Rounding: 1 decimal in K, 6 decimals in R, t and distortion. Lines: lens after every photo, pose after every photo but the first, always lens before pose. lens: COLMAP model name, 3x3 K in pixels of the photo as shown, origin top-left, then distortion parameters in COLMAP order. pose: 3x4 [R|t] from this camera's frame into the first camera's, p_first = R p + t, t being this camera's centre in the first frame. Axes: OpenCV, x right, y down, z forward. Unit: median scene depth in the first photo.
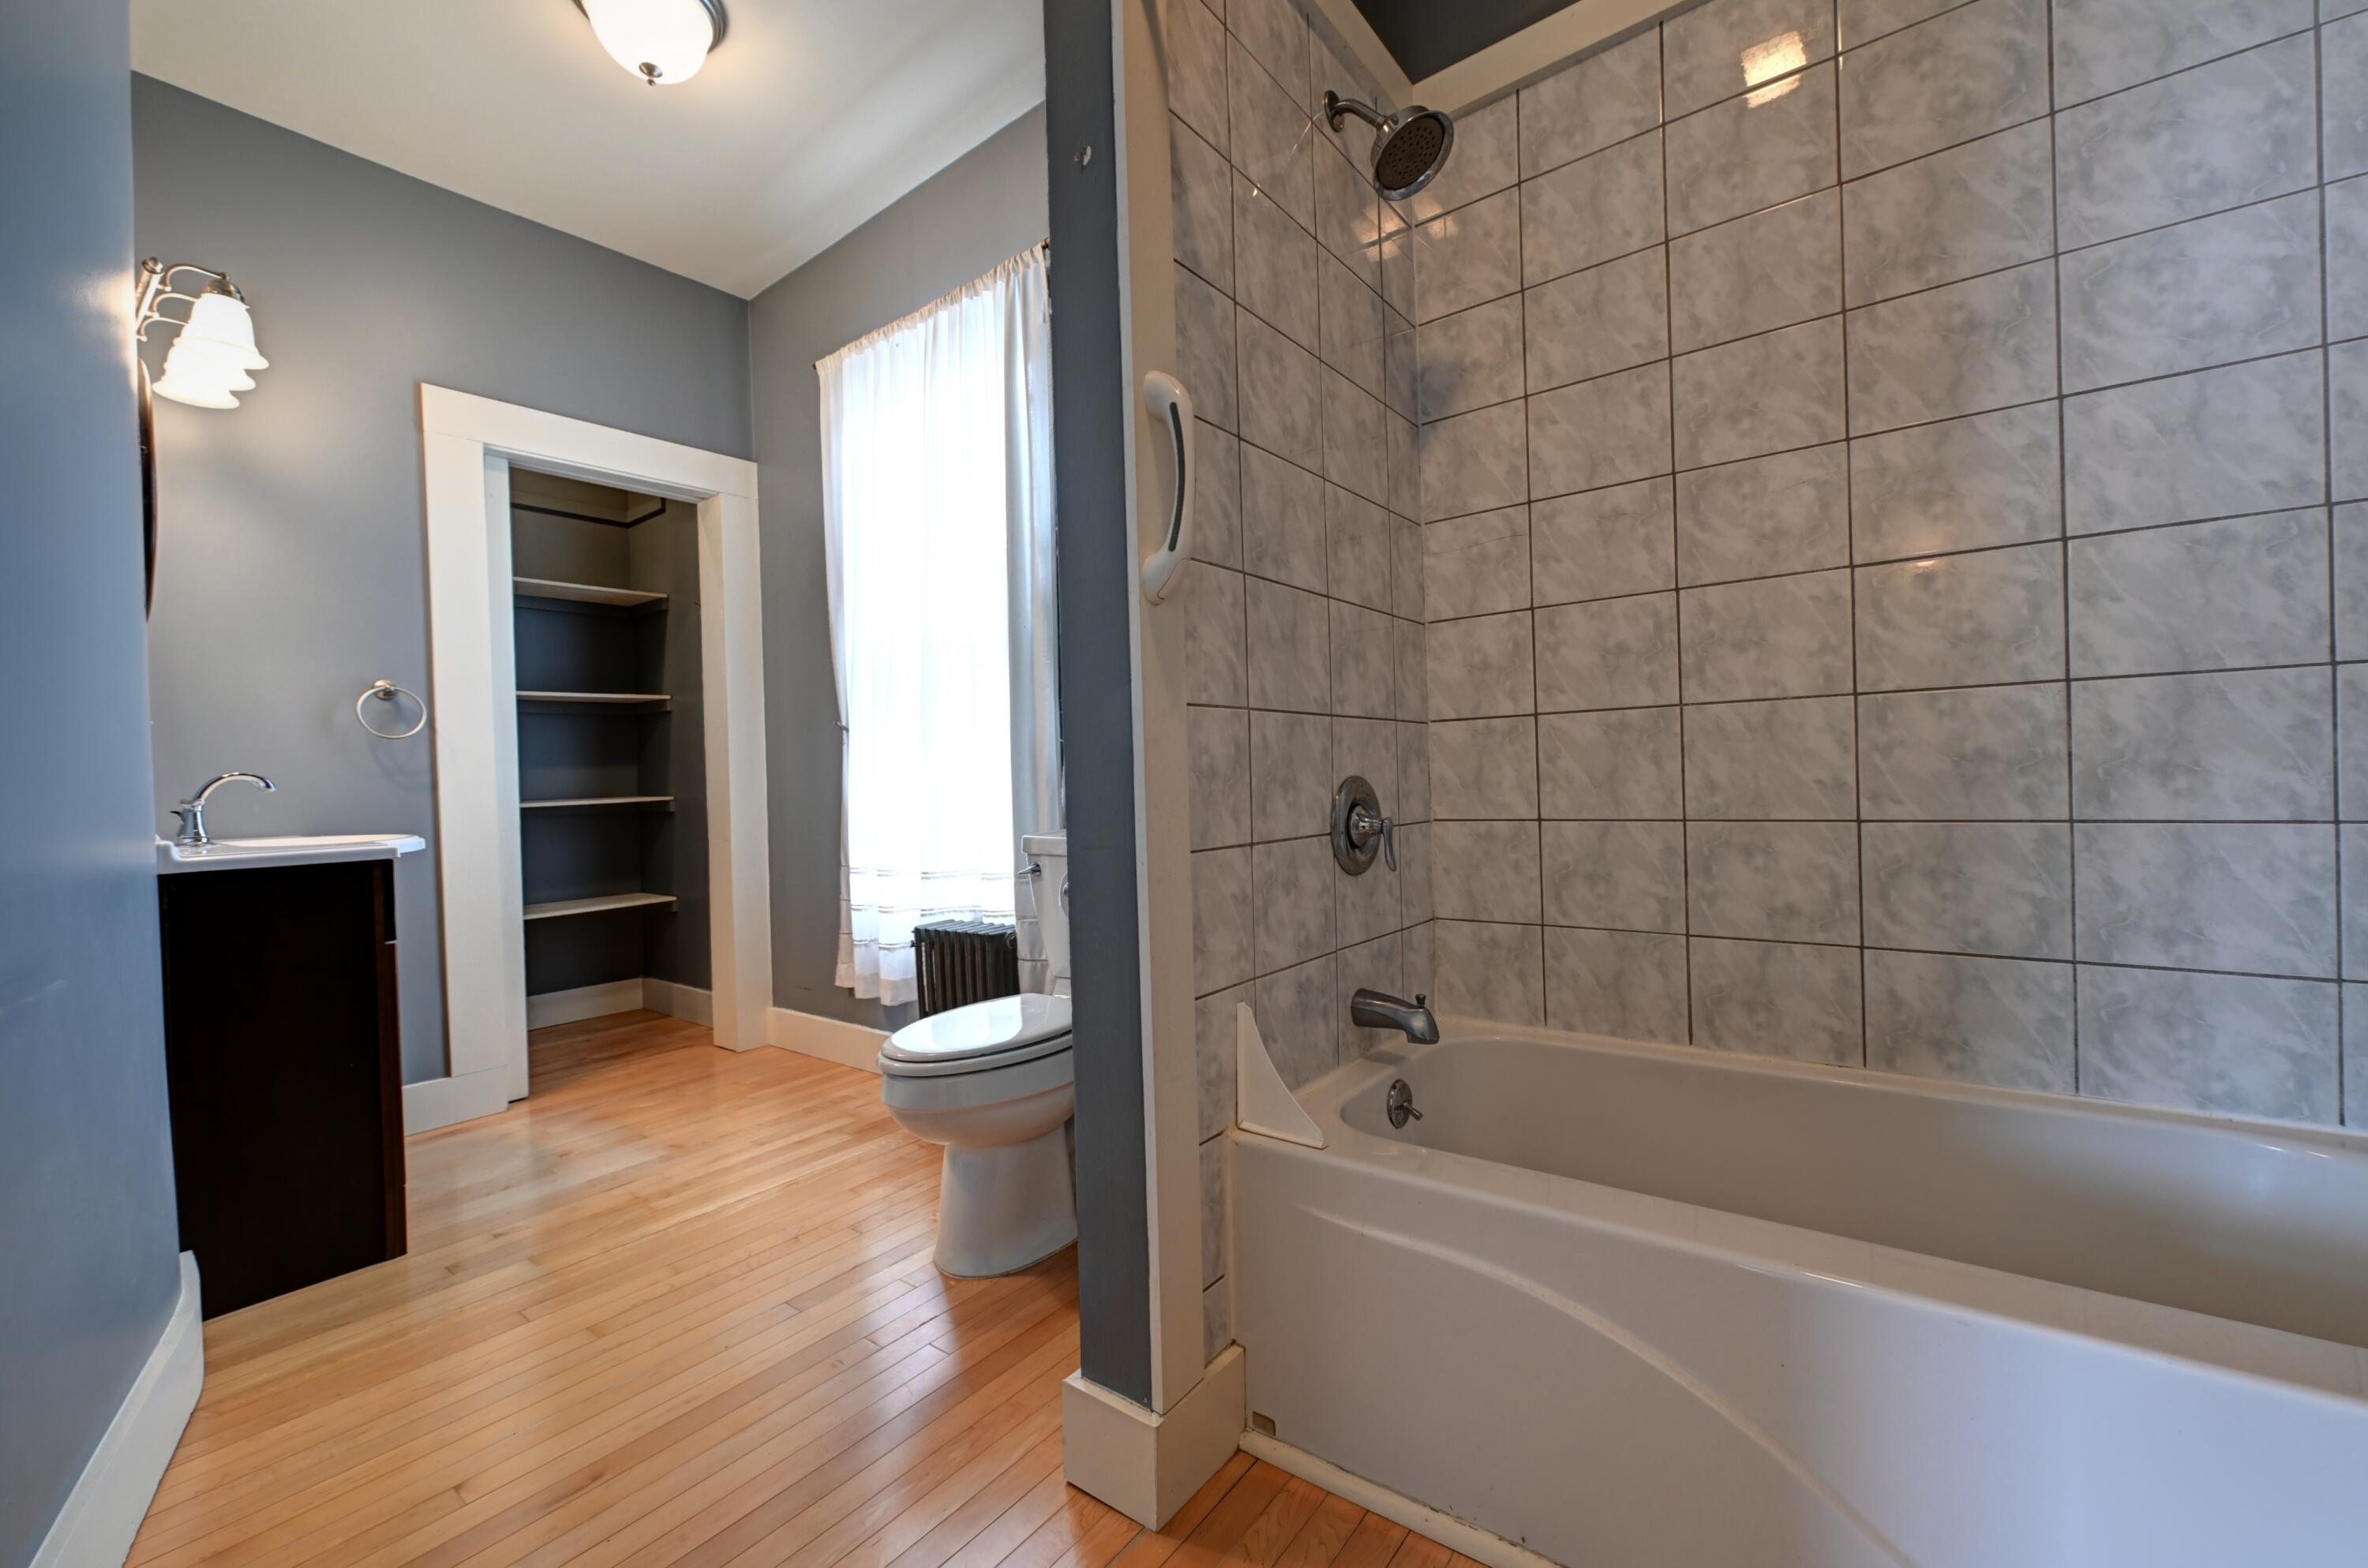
lens RADIAL K [[934.5, 0, 1190.6], [0, 934.5, 784.1], [0, 0, 1]] dist [0.003856, -0.000896]
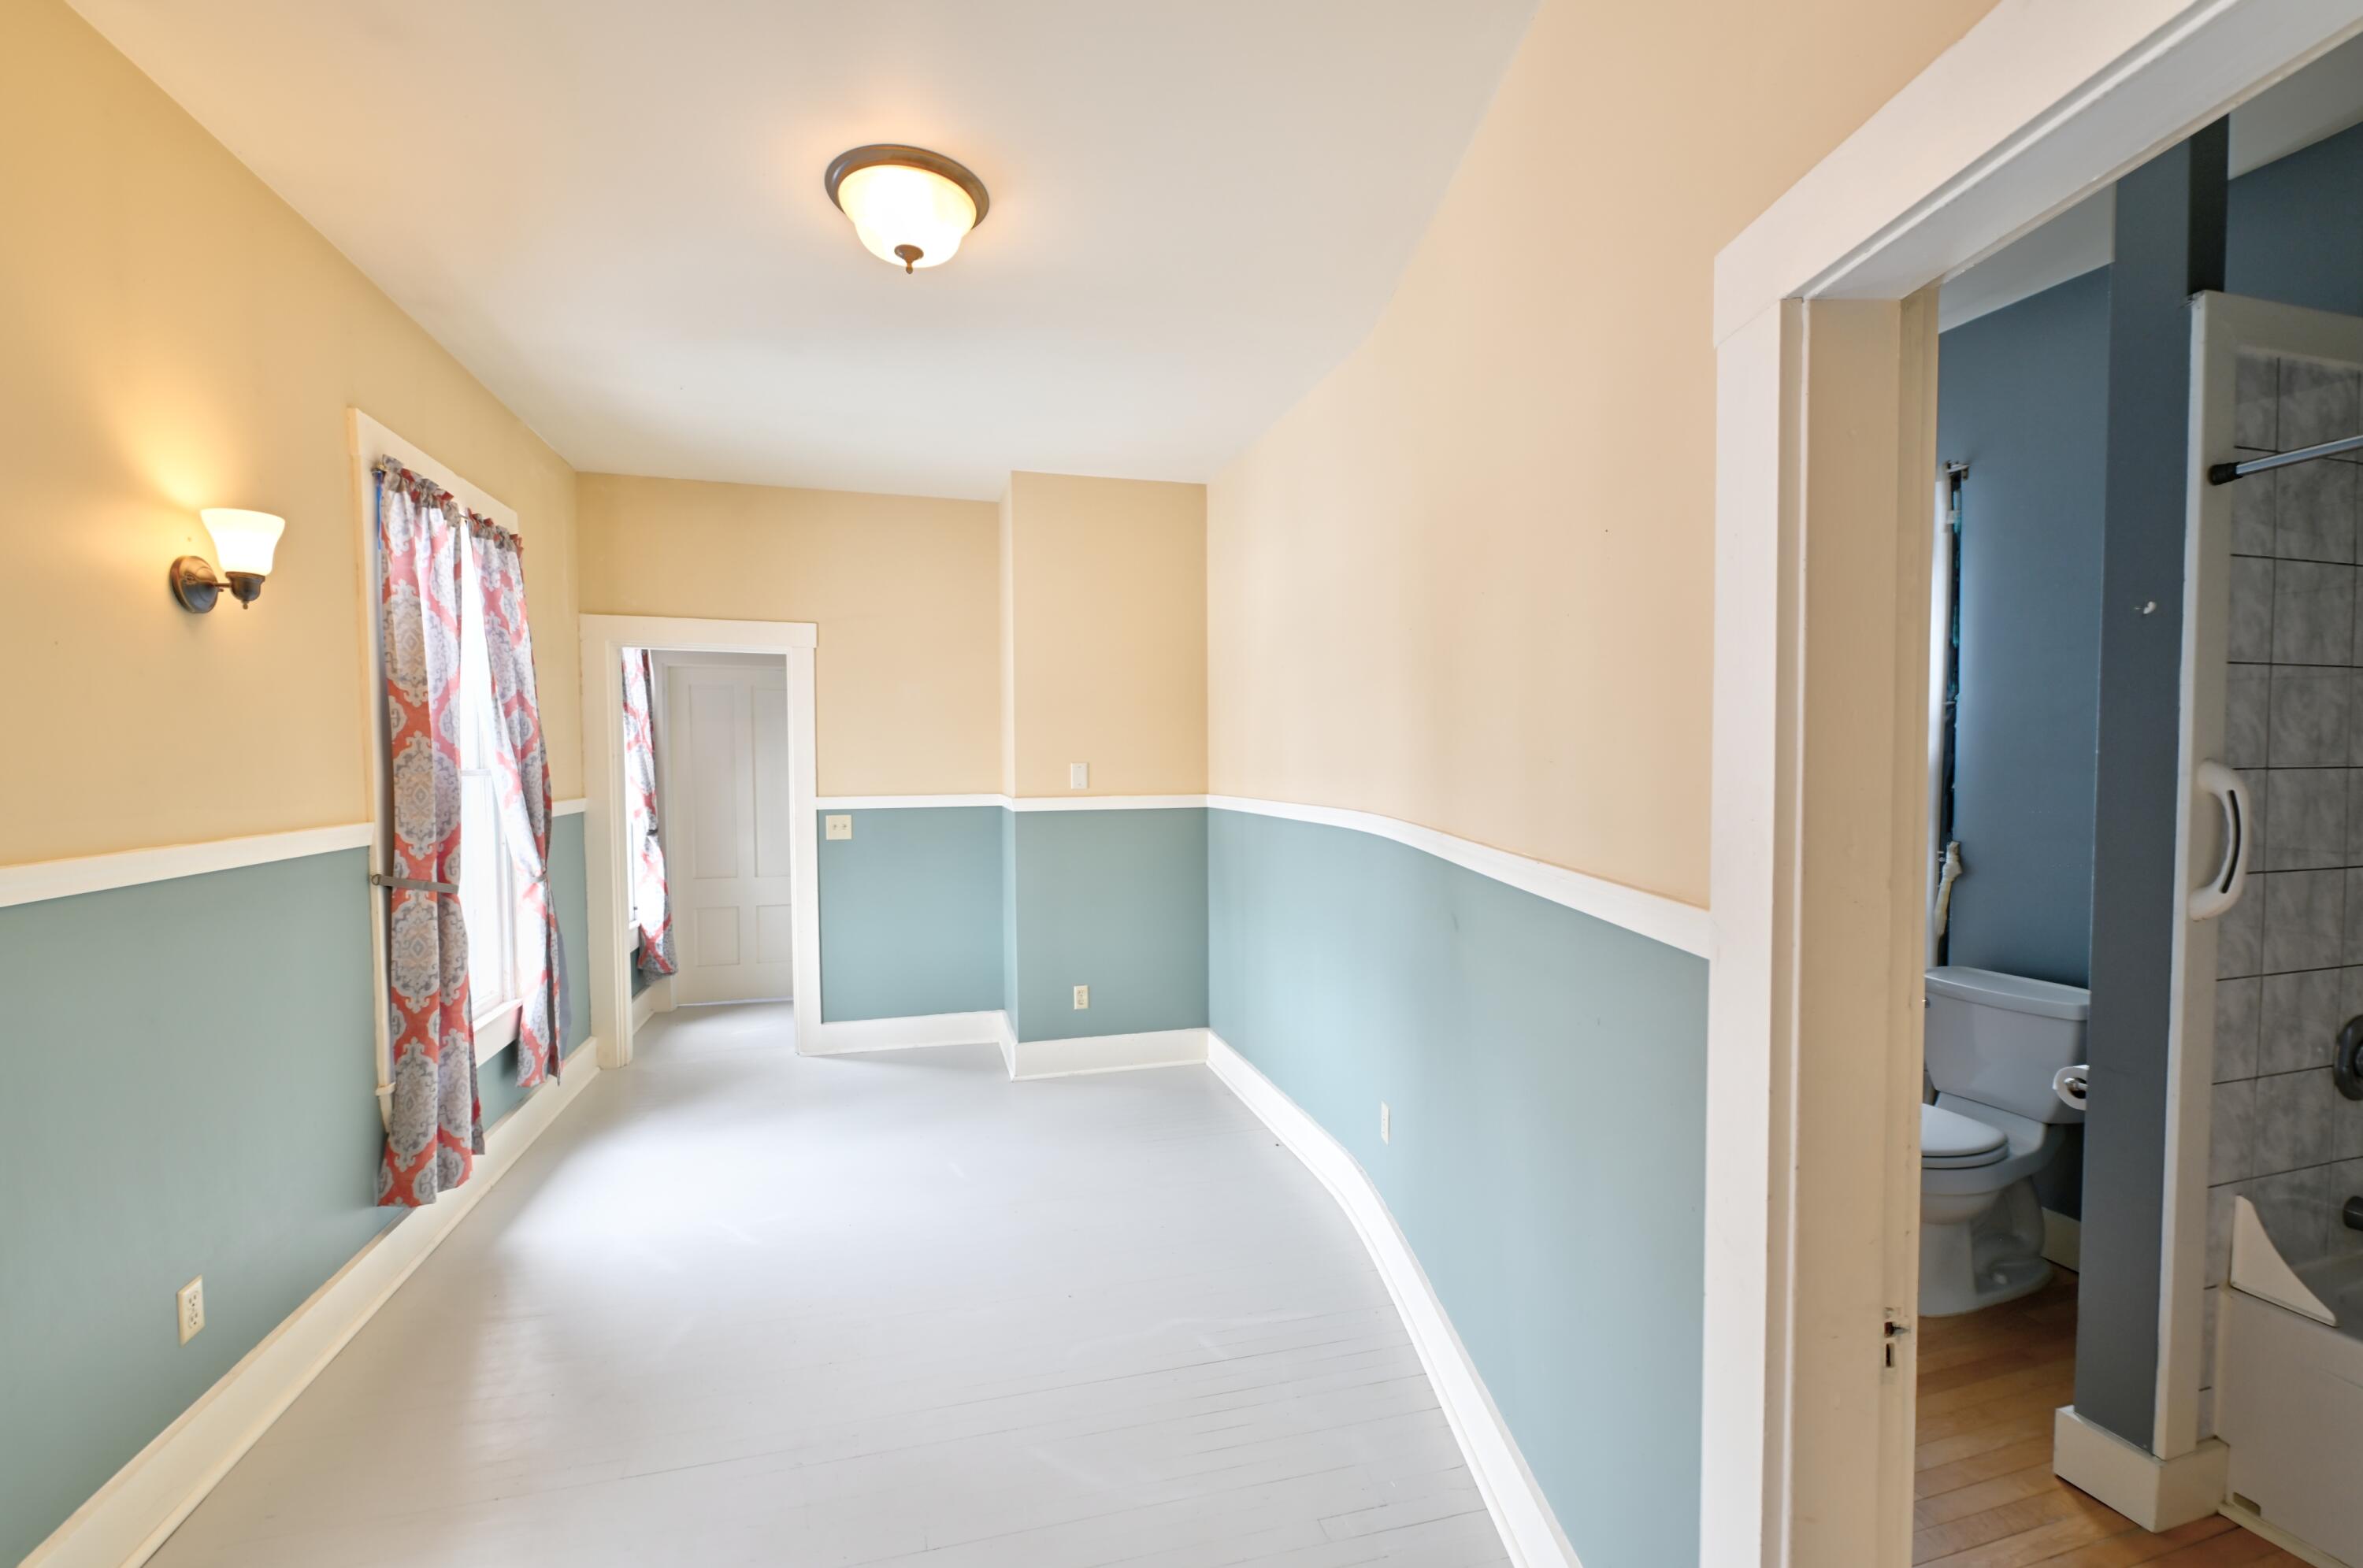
lens RADIAL K [[932.6, 0, 1178.3], [0, 932.6, 786.4], [0, 0, 1]] dist [0.003856, -0.000896]
pose [[0.802815, 0.047708, -0.594317, -0.380220], [-0.026609, 0.998667, 0.044222, -0.353762], [0.595634, -0.019688, 0.803014, -0.928054]]
